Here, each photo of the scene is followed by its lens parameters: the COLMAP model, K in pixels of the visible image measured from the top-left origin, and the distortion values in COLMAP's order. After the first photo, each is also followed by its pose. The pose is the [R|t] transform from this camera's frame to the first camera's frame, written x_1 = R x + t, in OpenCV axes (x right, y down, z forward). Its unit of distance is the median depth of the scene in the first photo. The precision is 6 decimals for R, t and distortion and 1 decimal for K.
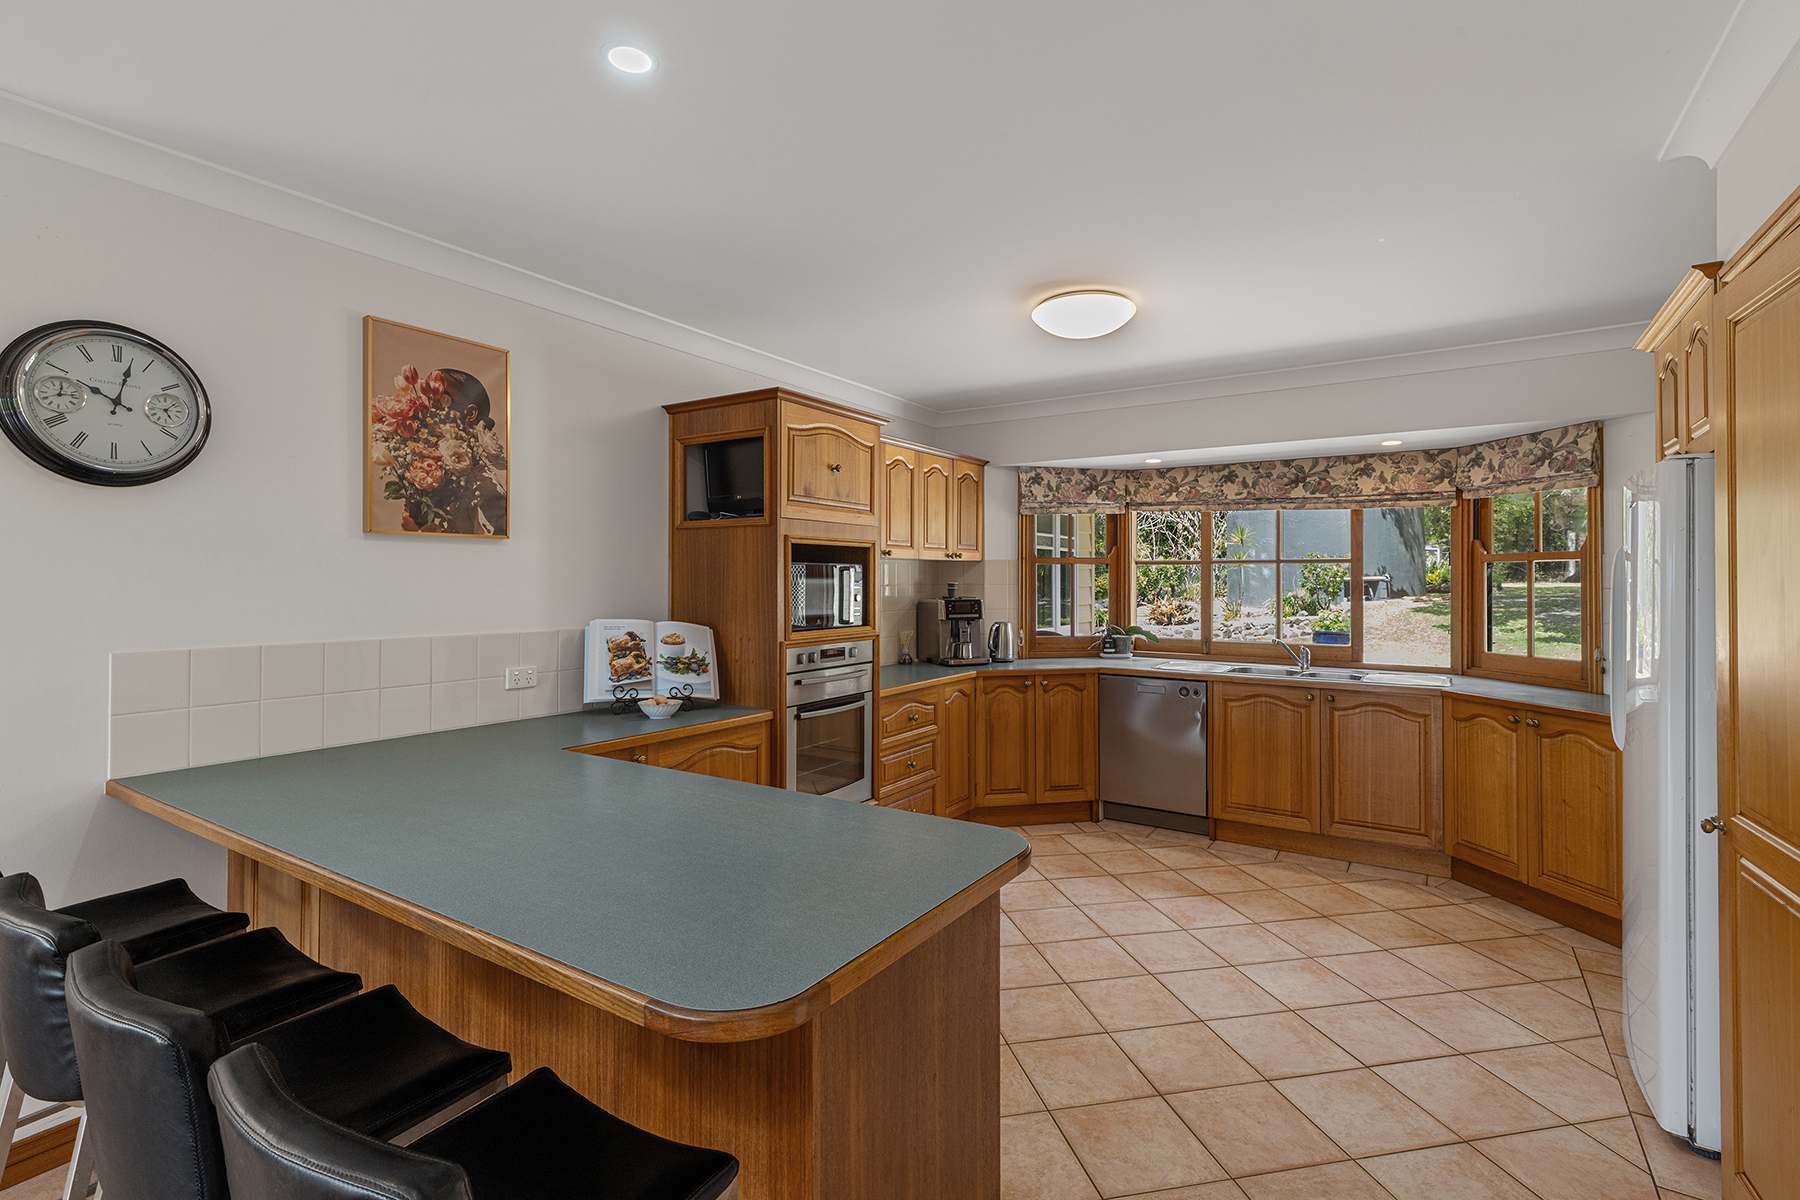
lens RADIAL K [[826.2, 0, 895.9], [0, 826.2, 571.3], [0, 0, 1]] dist [-0.000594, -0.000120]
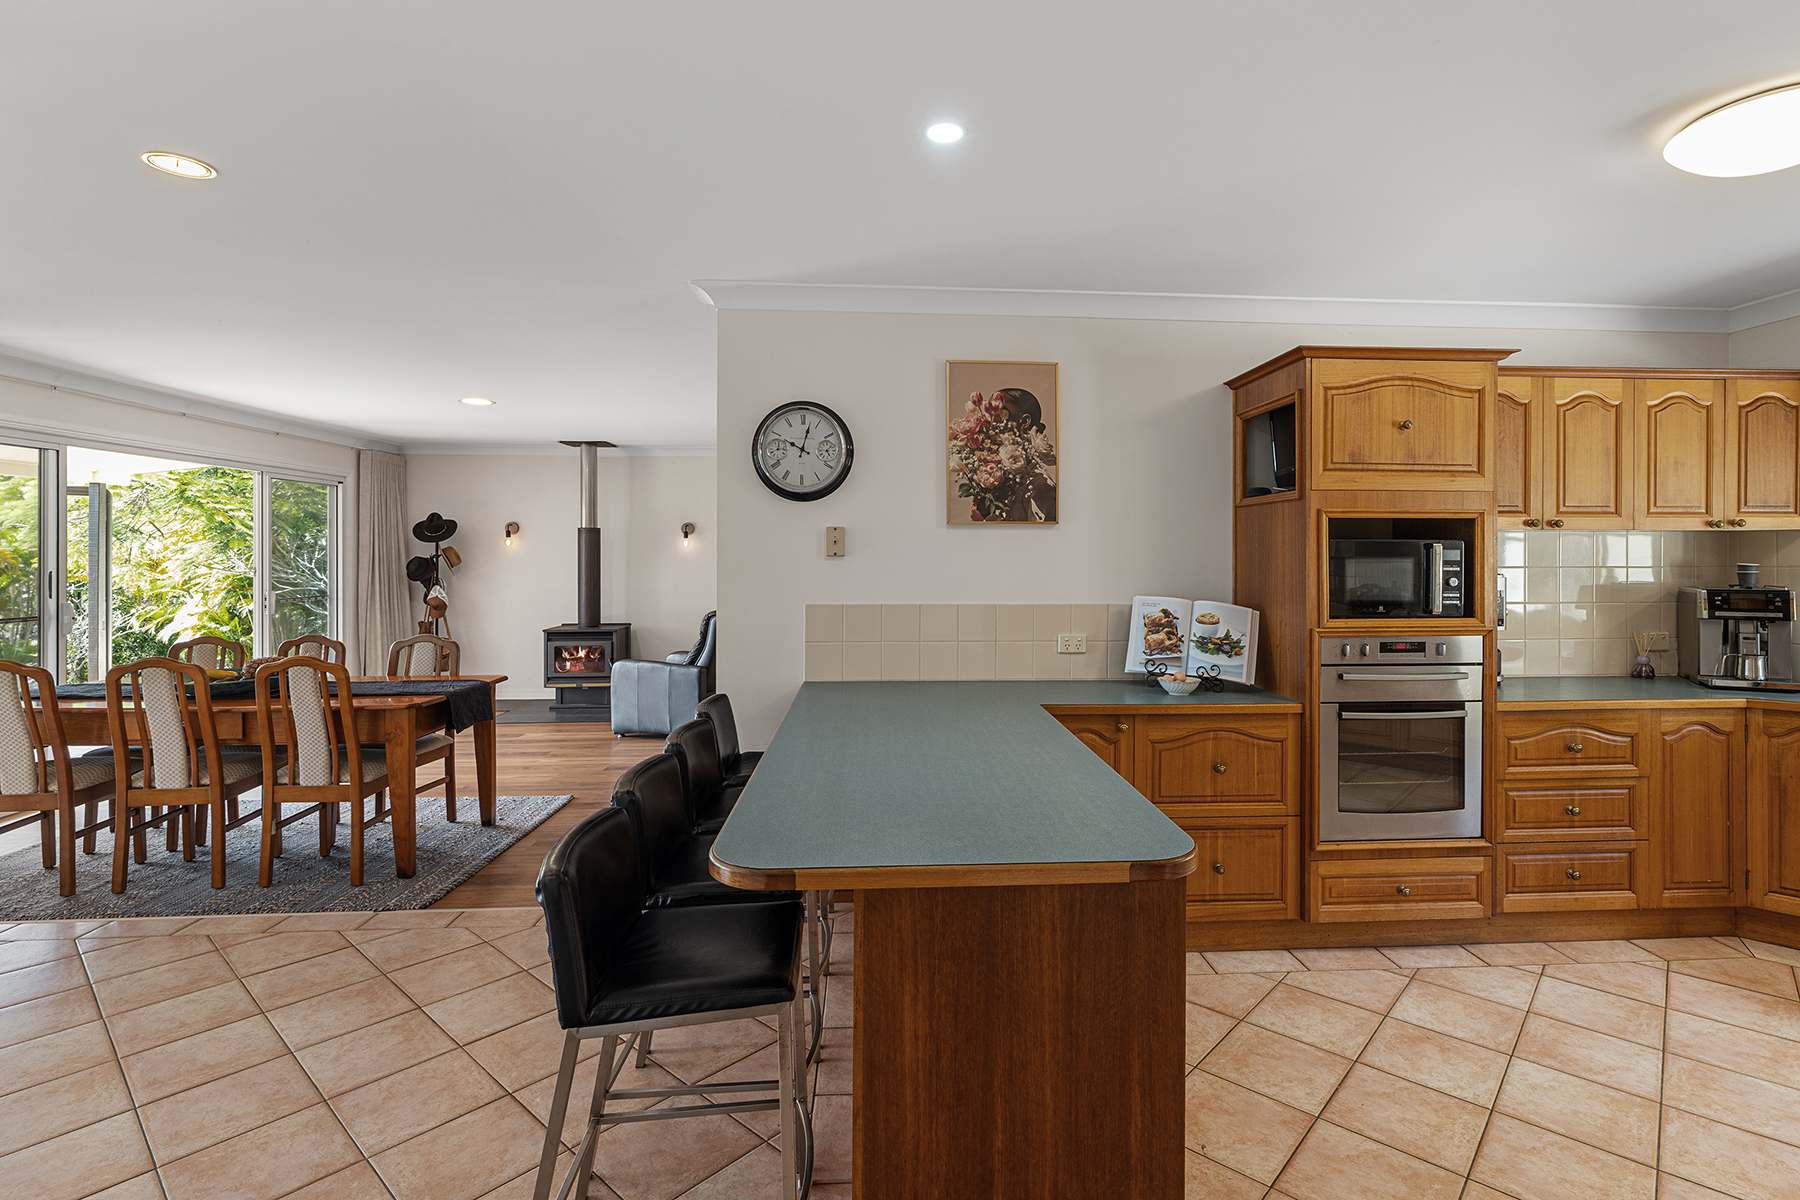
lens RADIAL K [[859.2, 0, 940.4], [0, 859.2, 556.5], [0, 0, 1]] dist [-0.001023, -0.000261]
pose [[0.610992, -0.000758, -0.791636, 0.366223], [0.007732, 0.999958, 0.005009, -0.000529], [0.791599, -0.009181, 0.610972, 0.117107]]
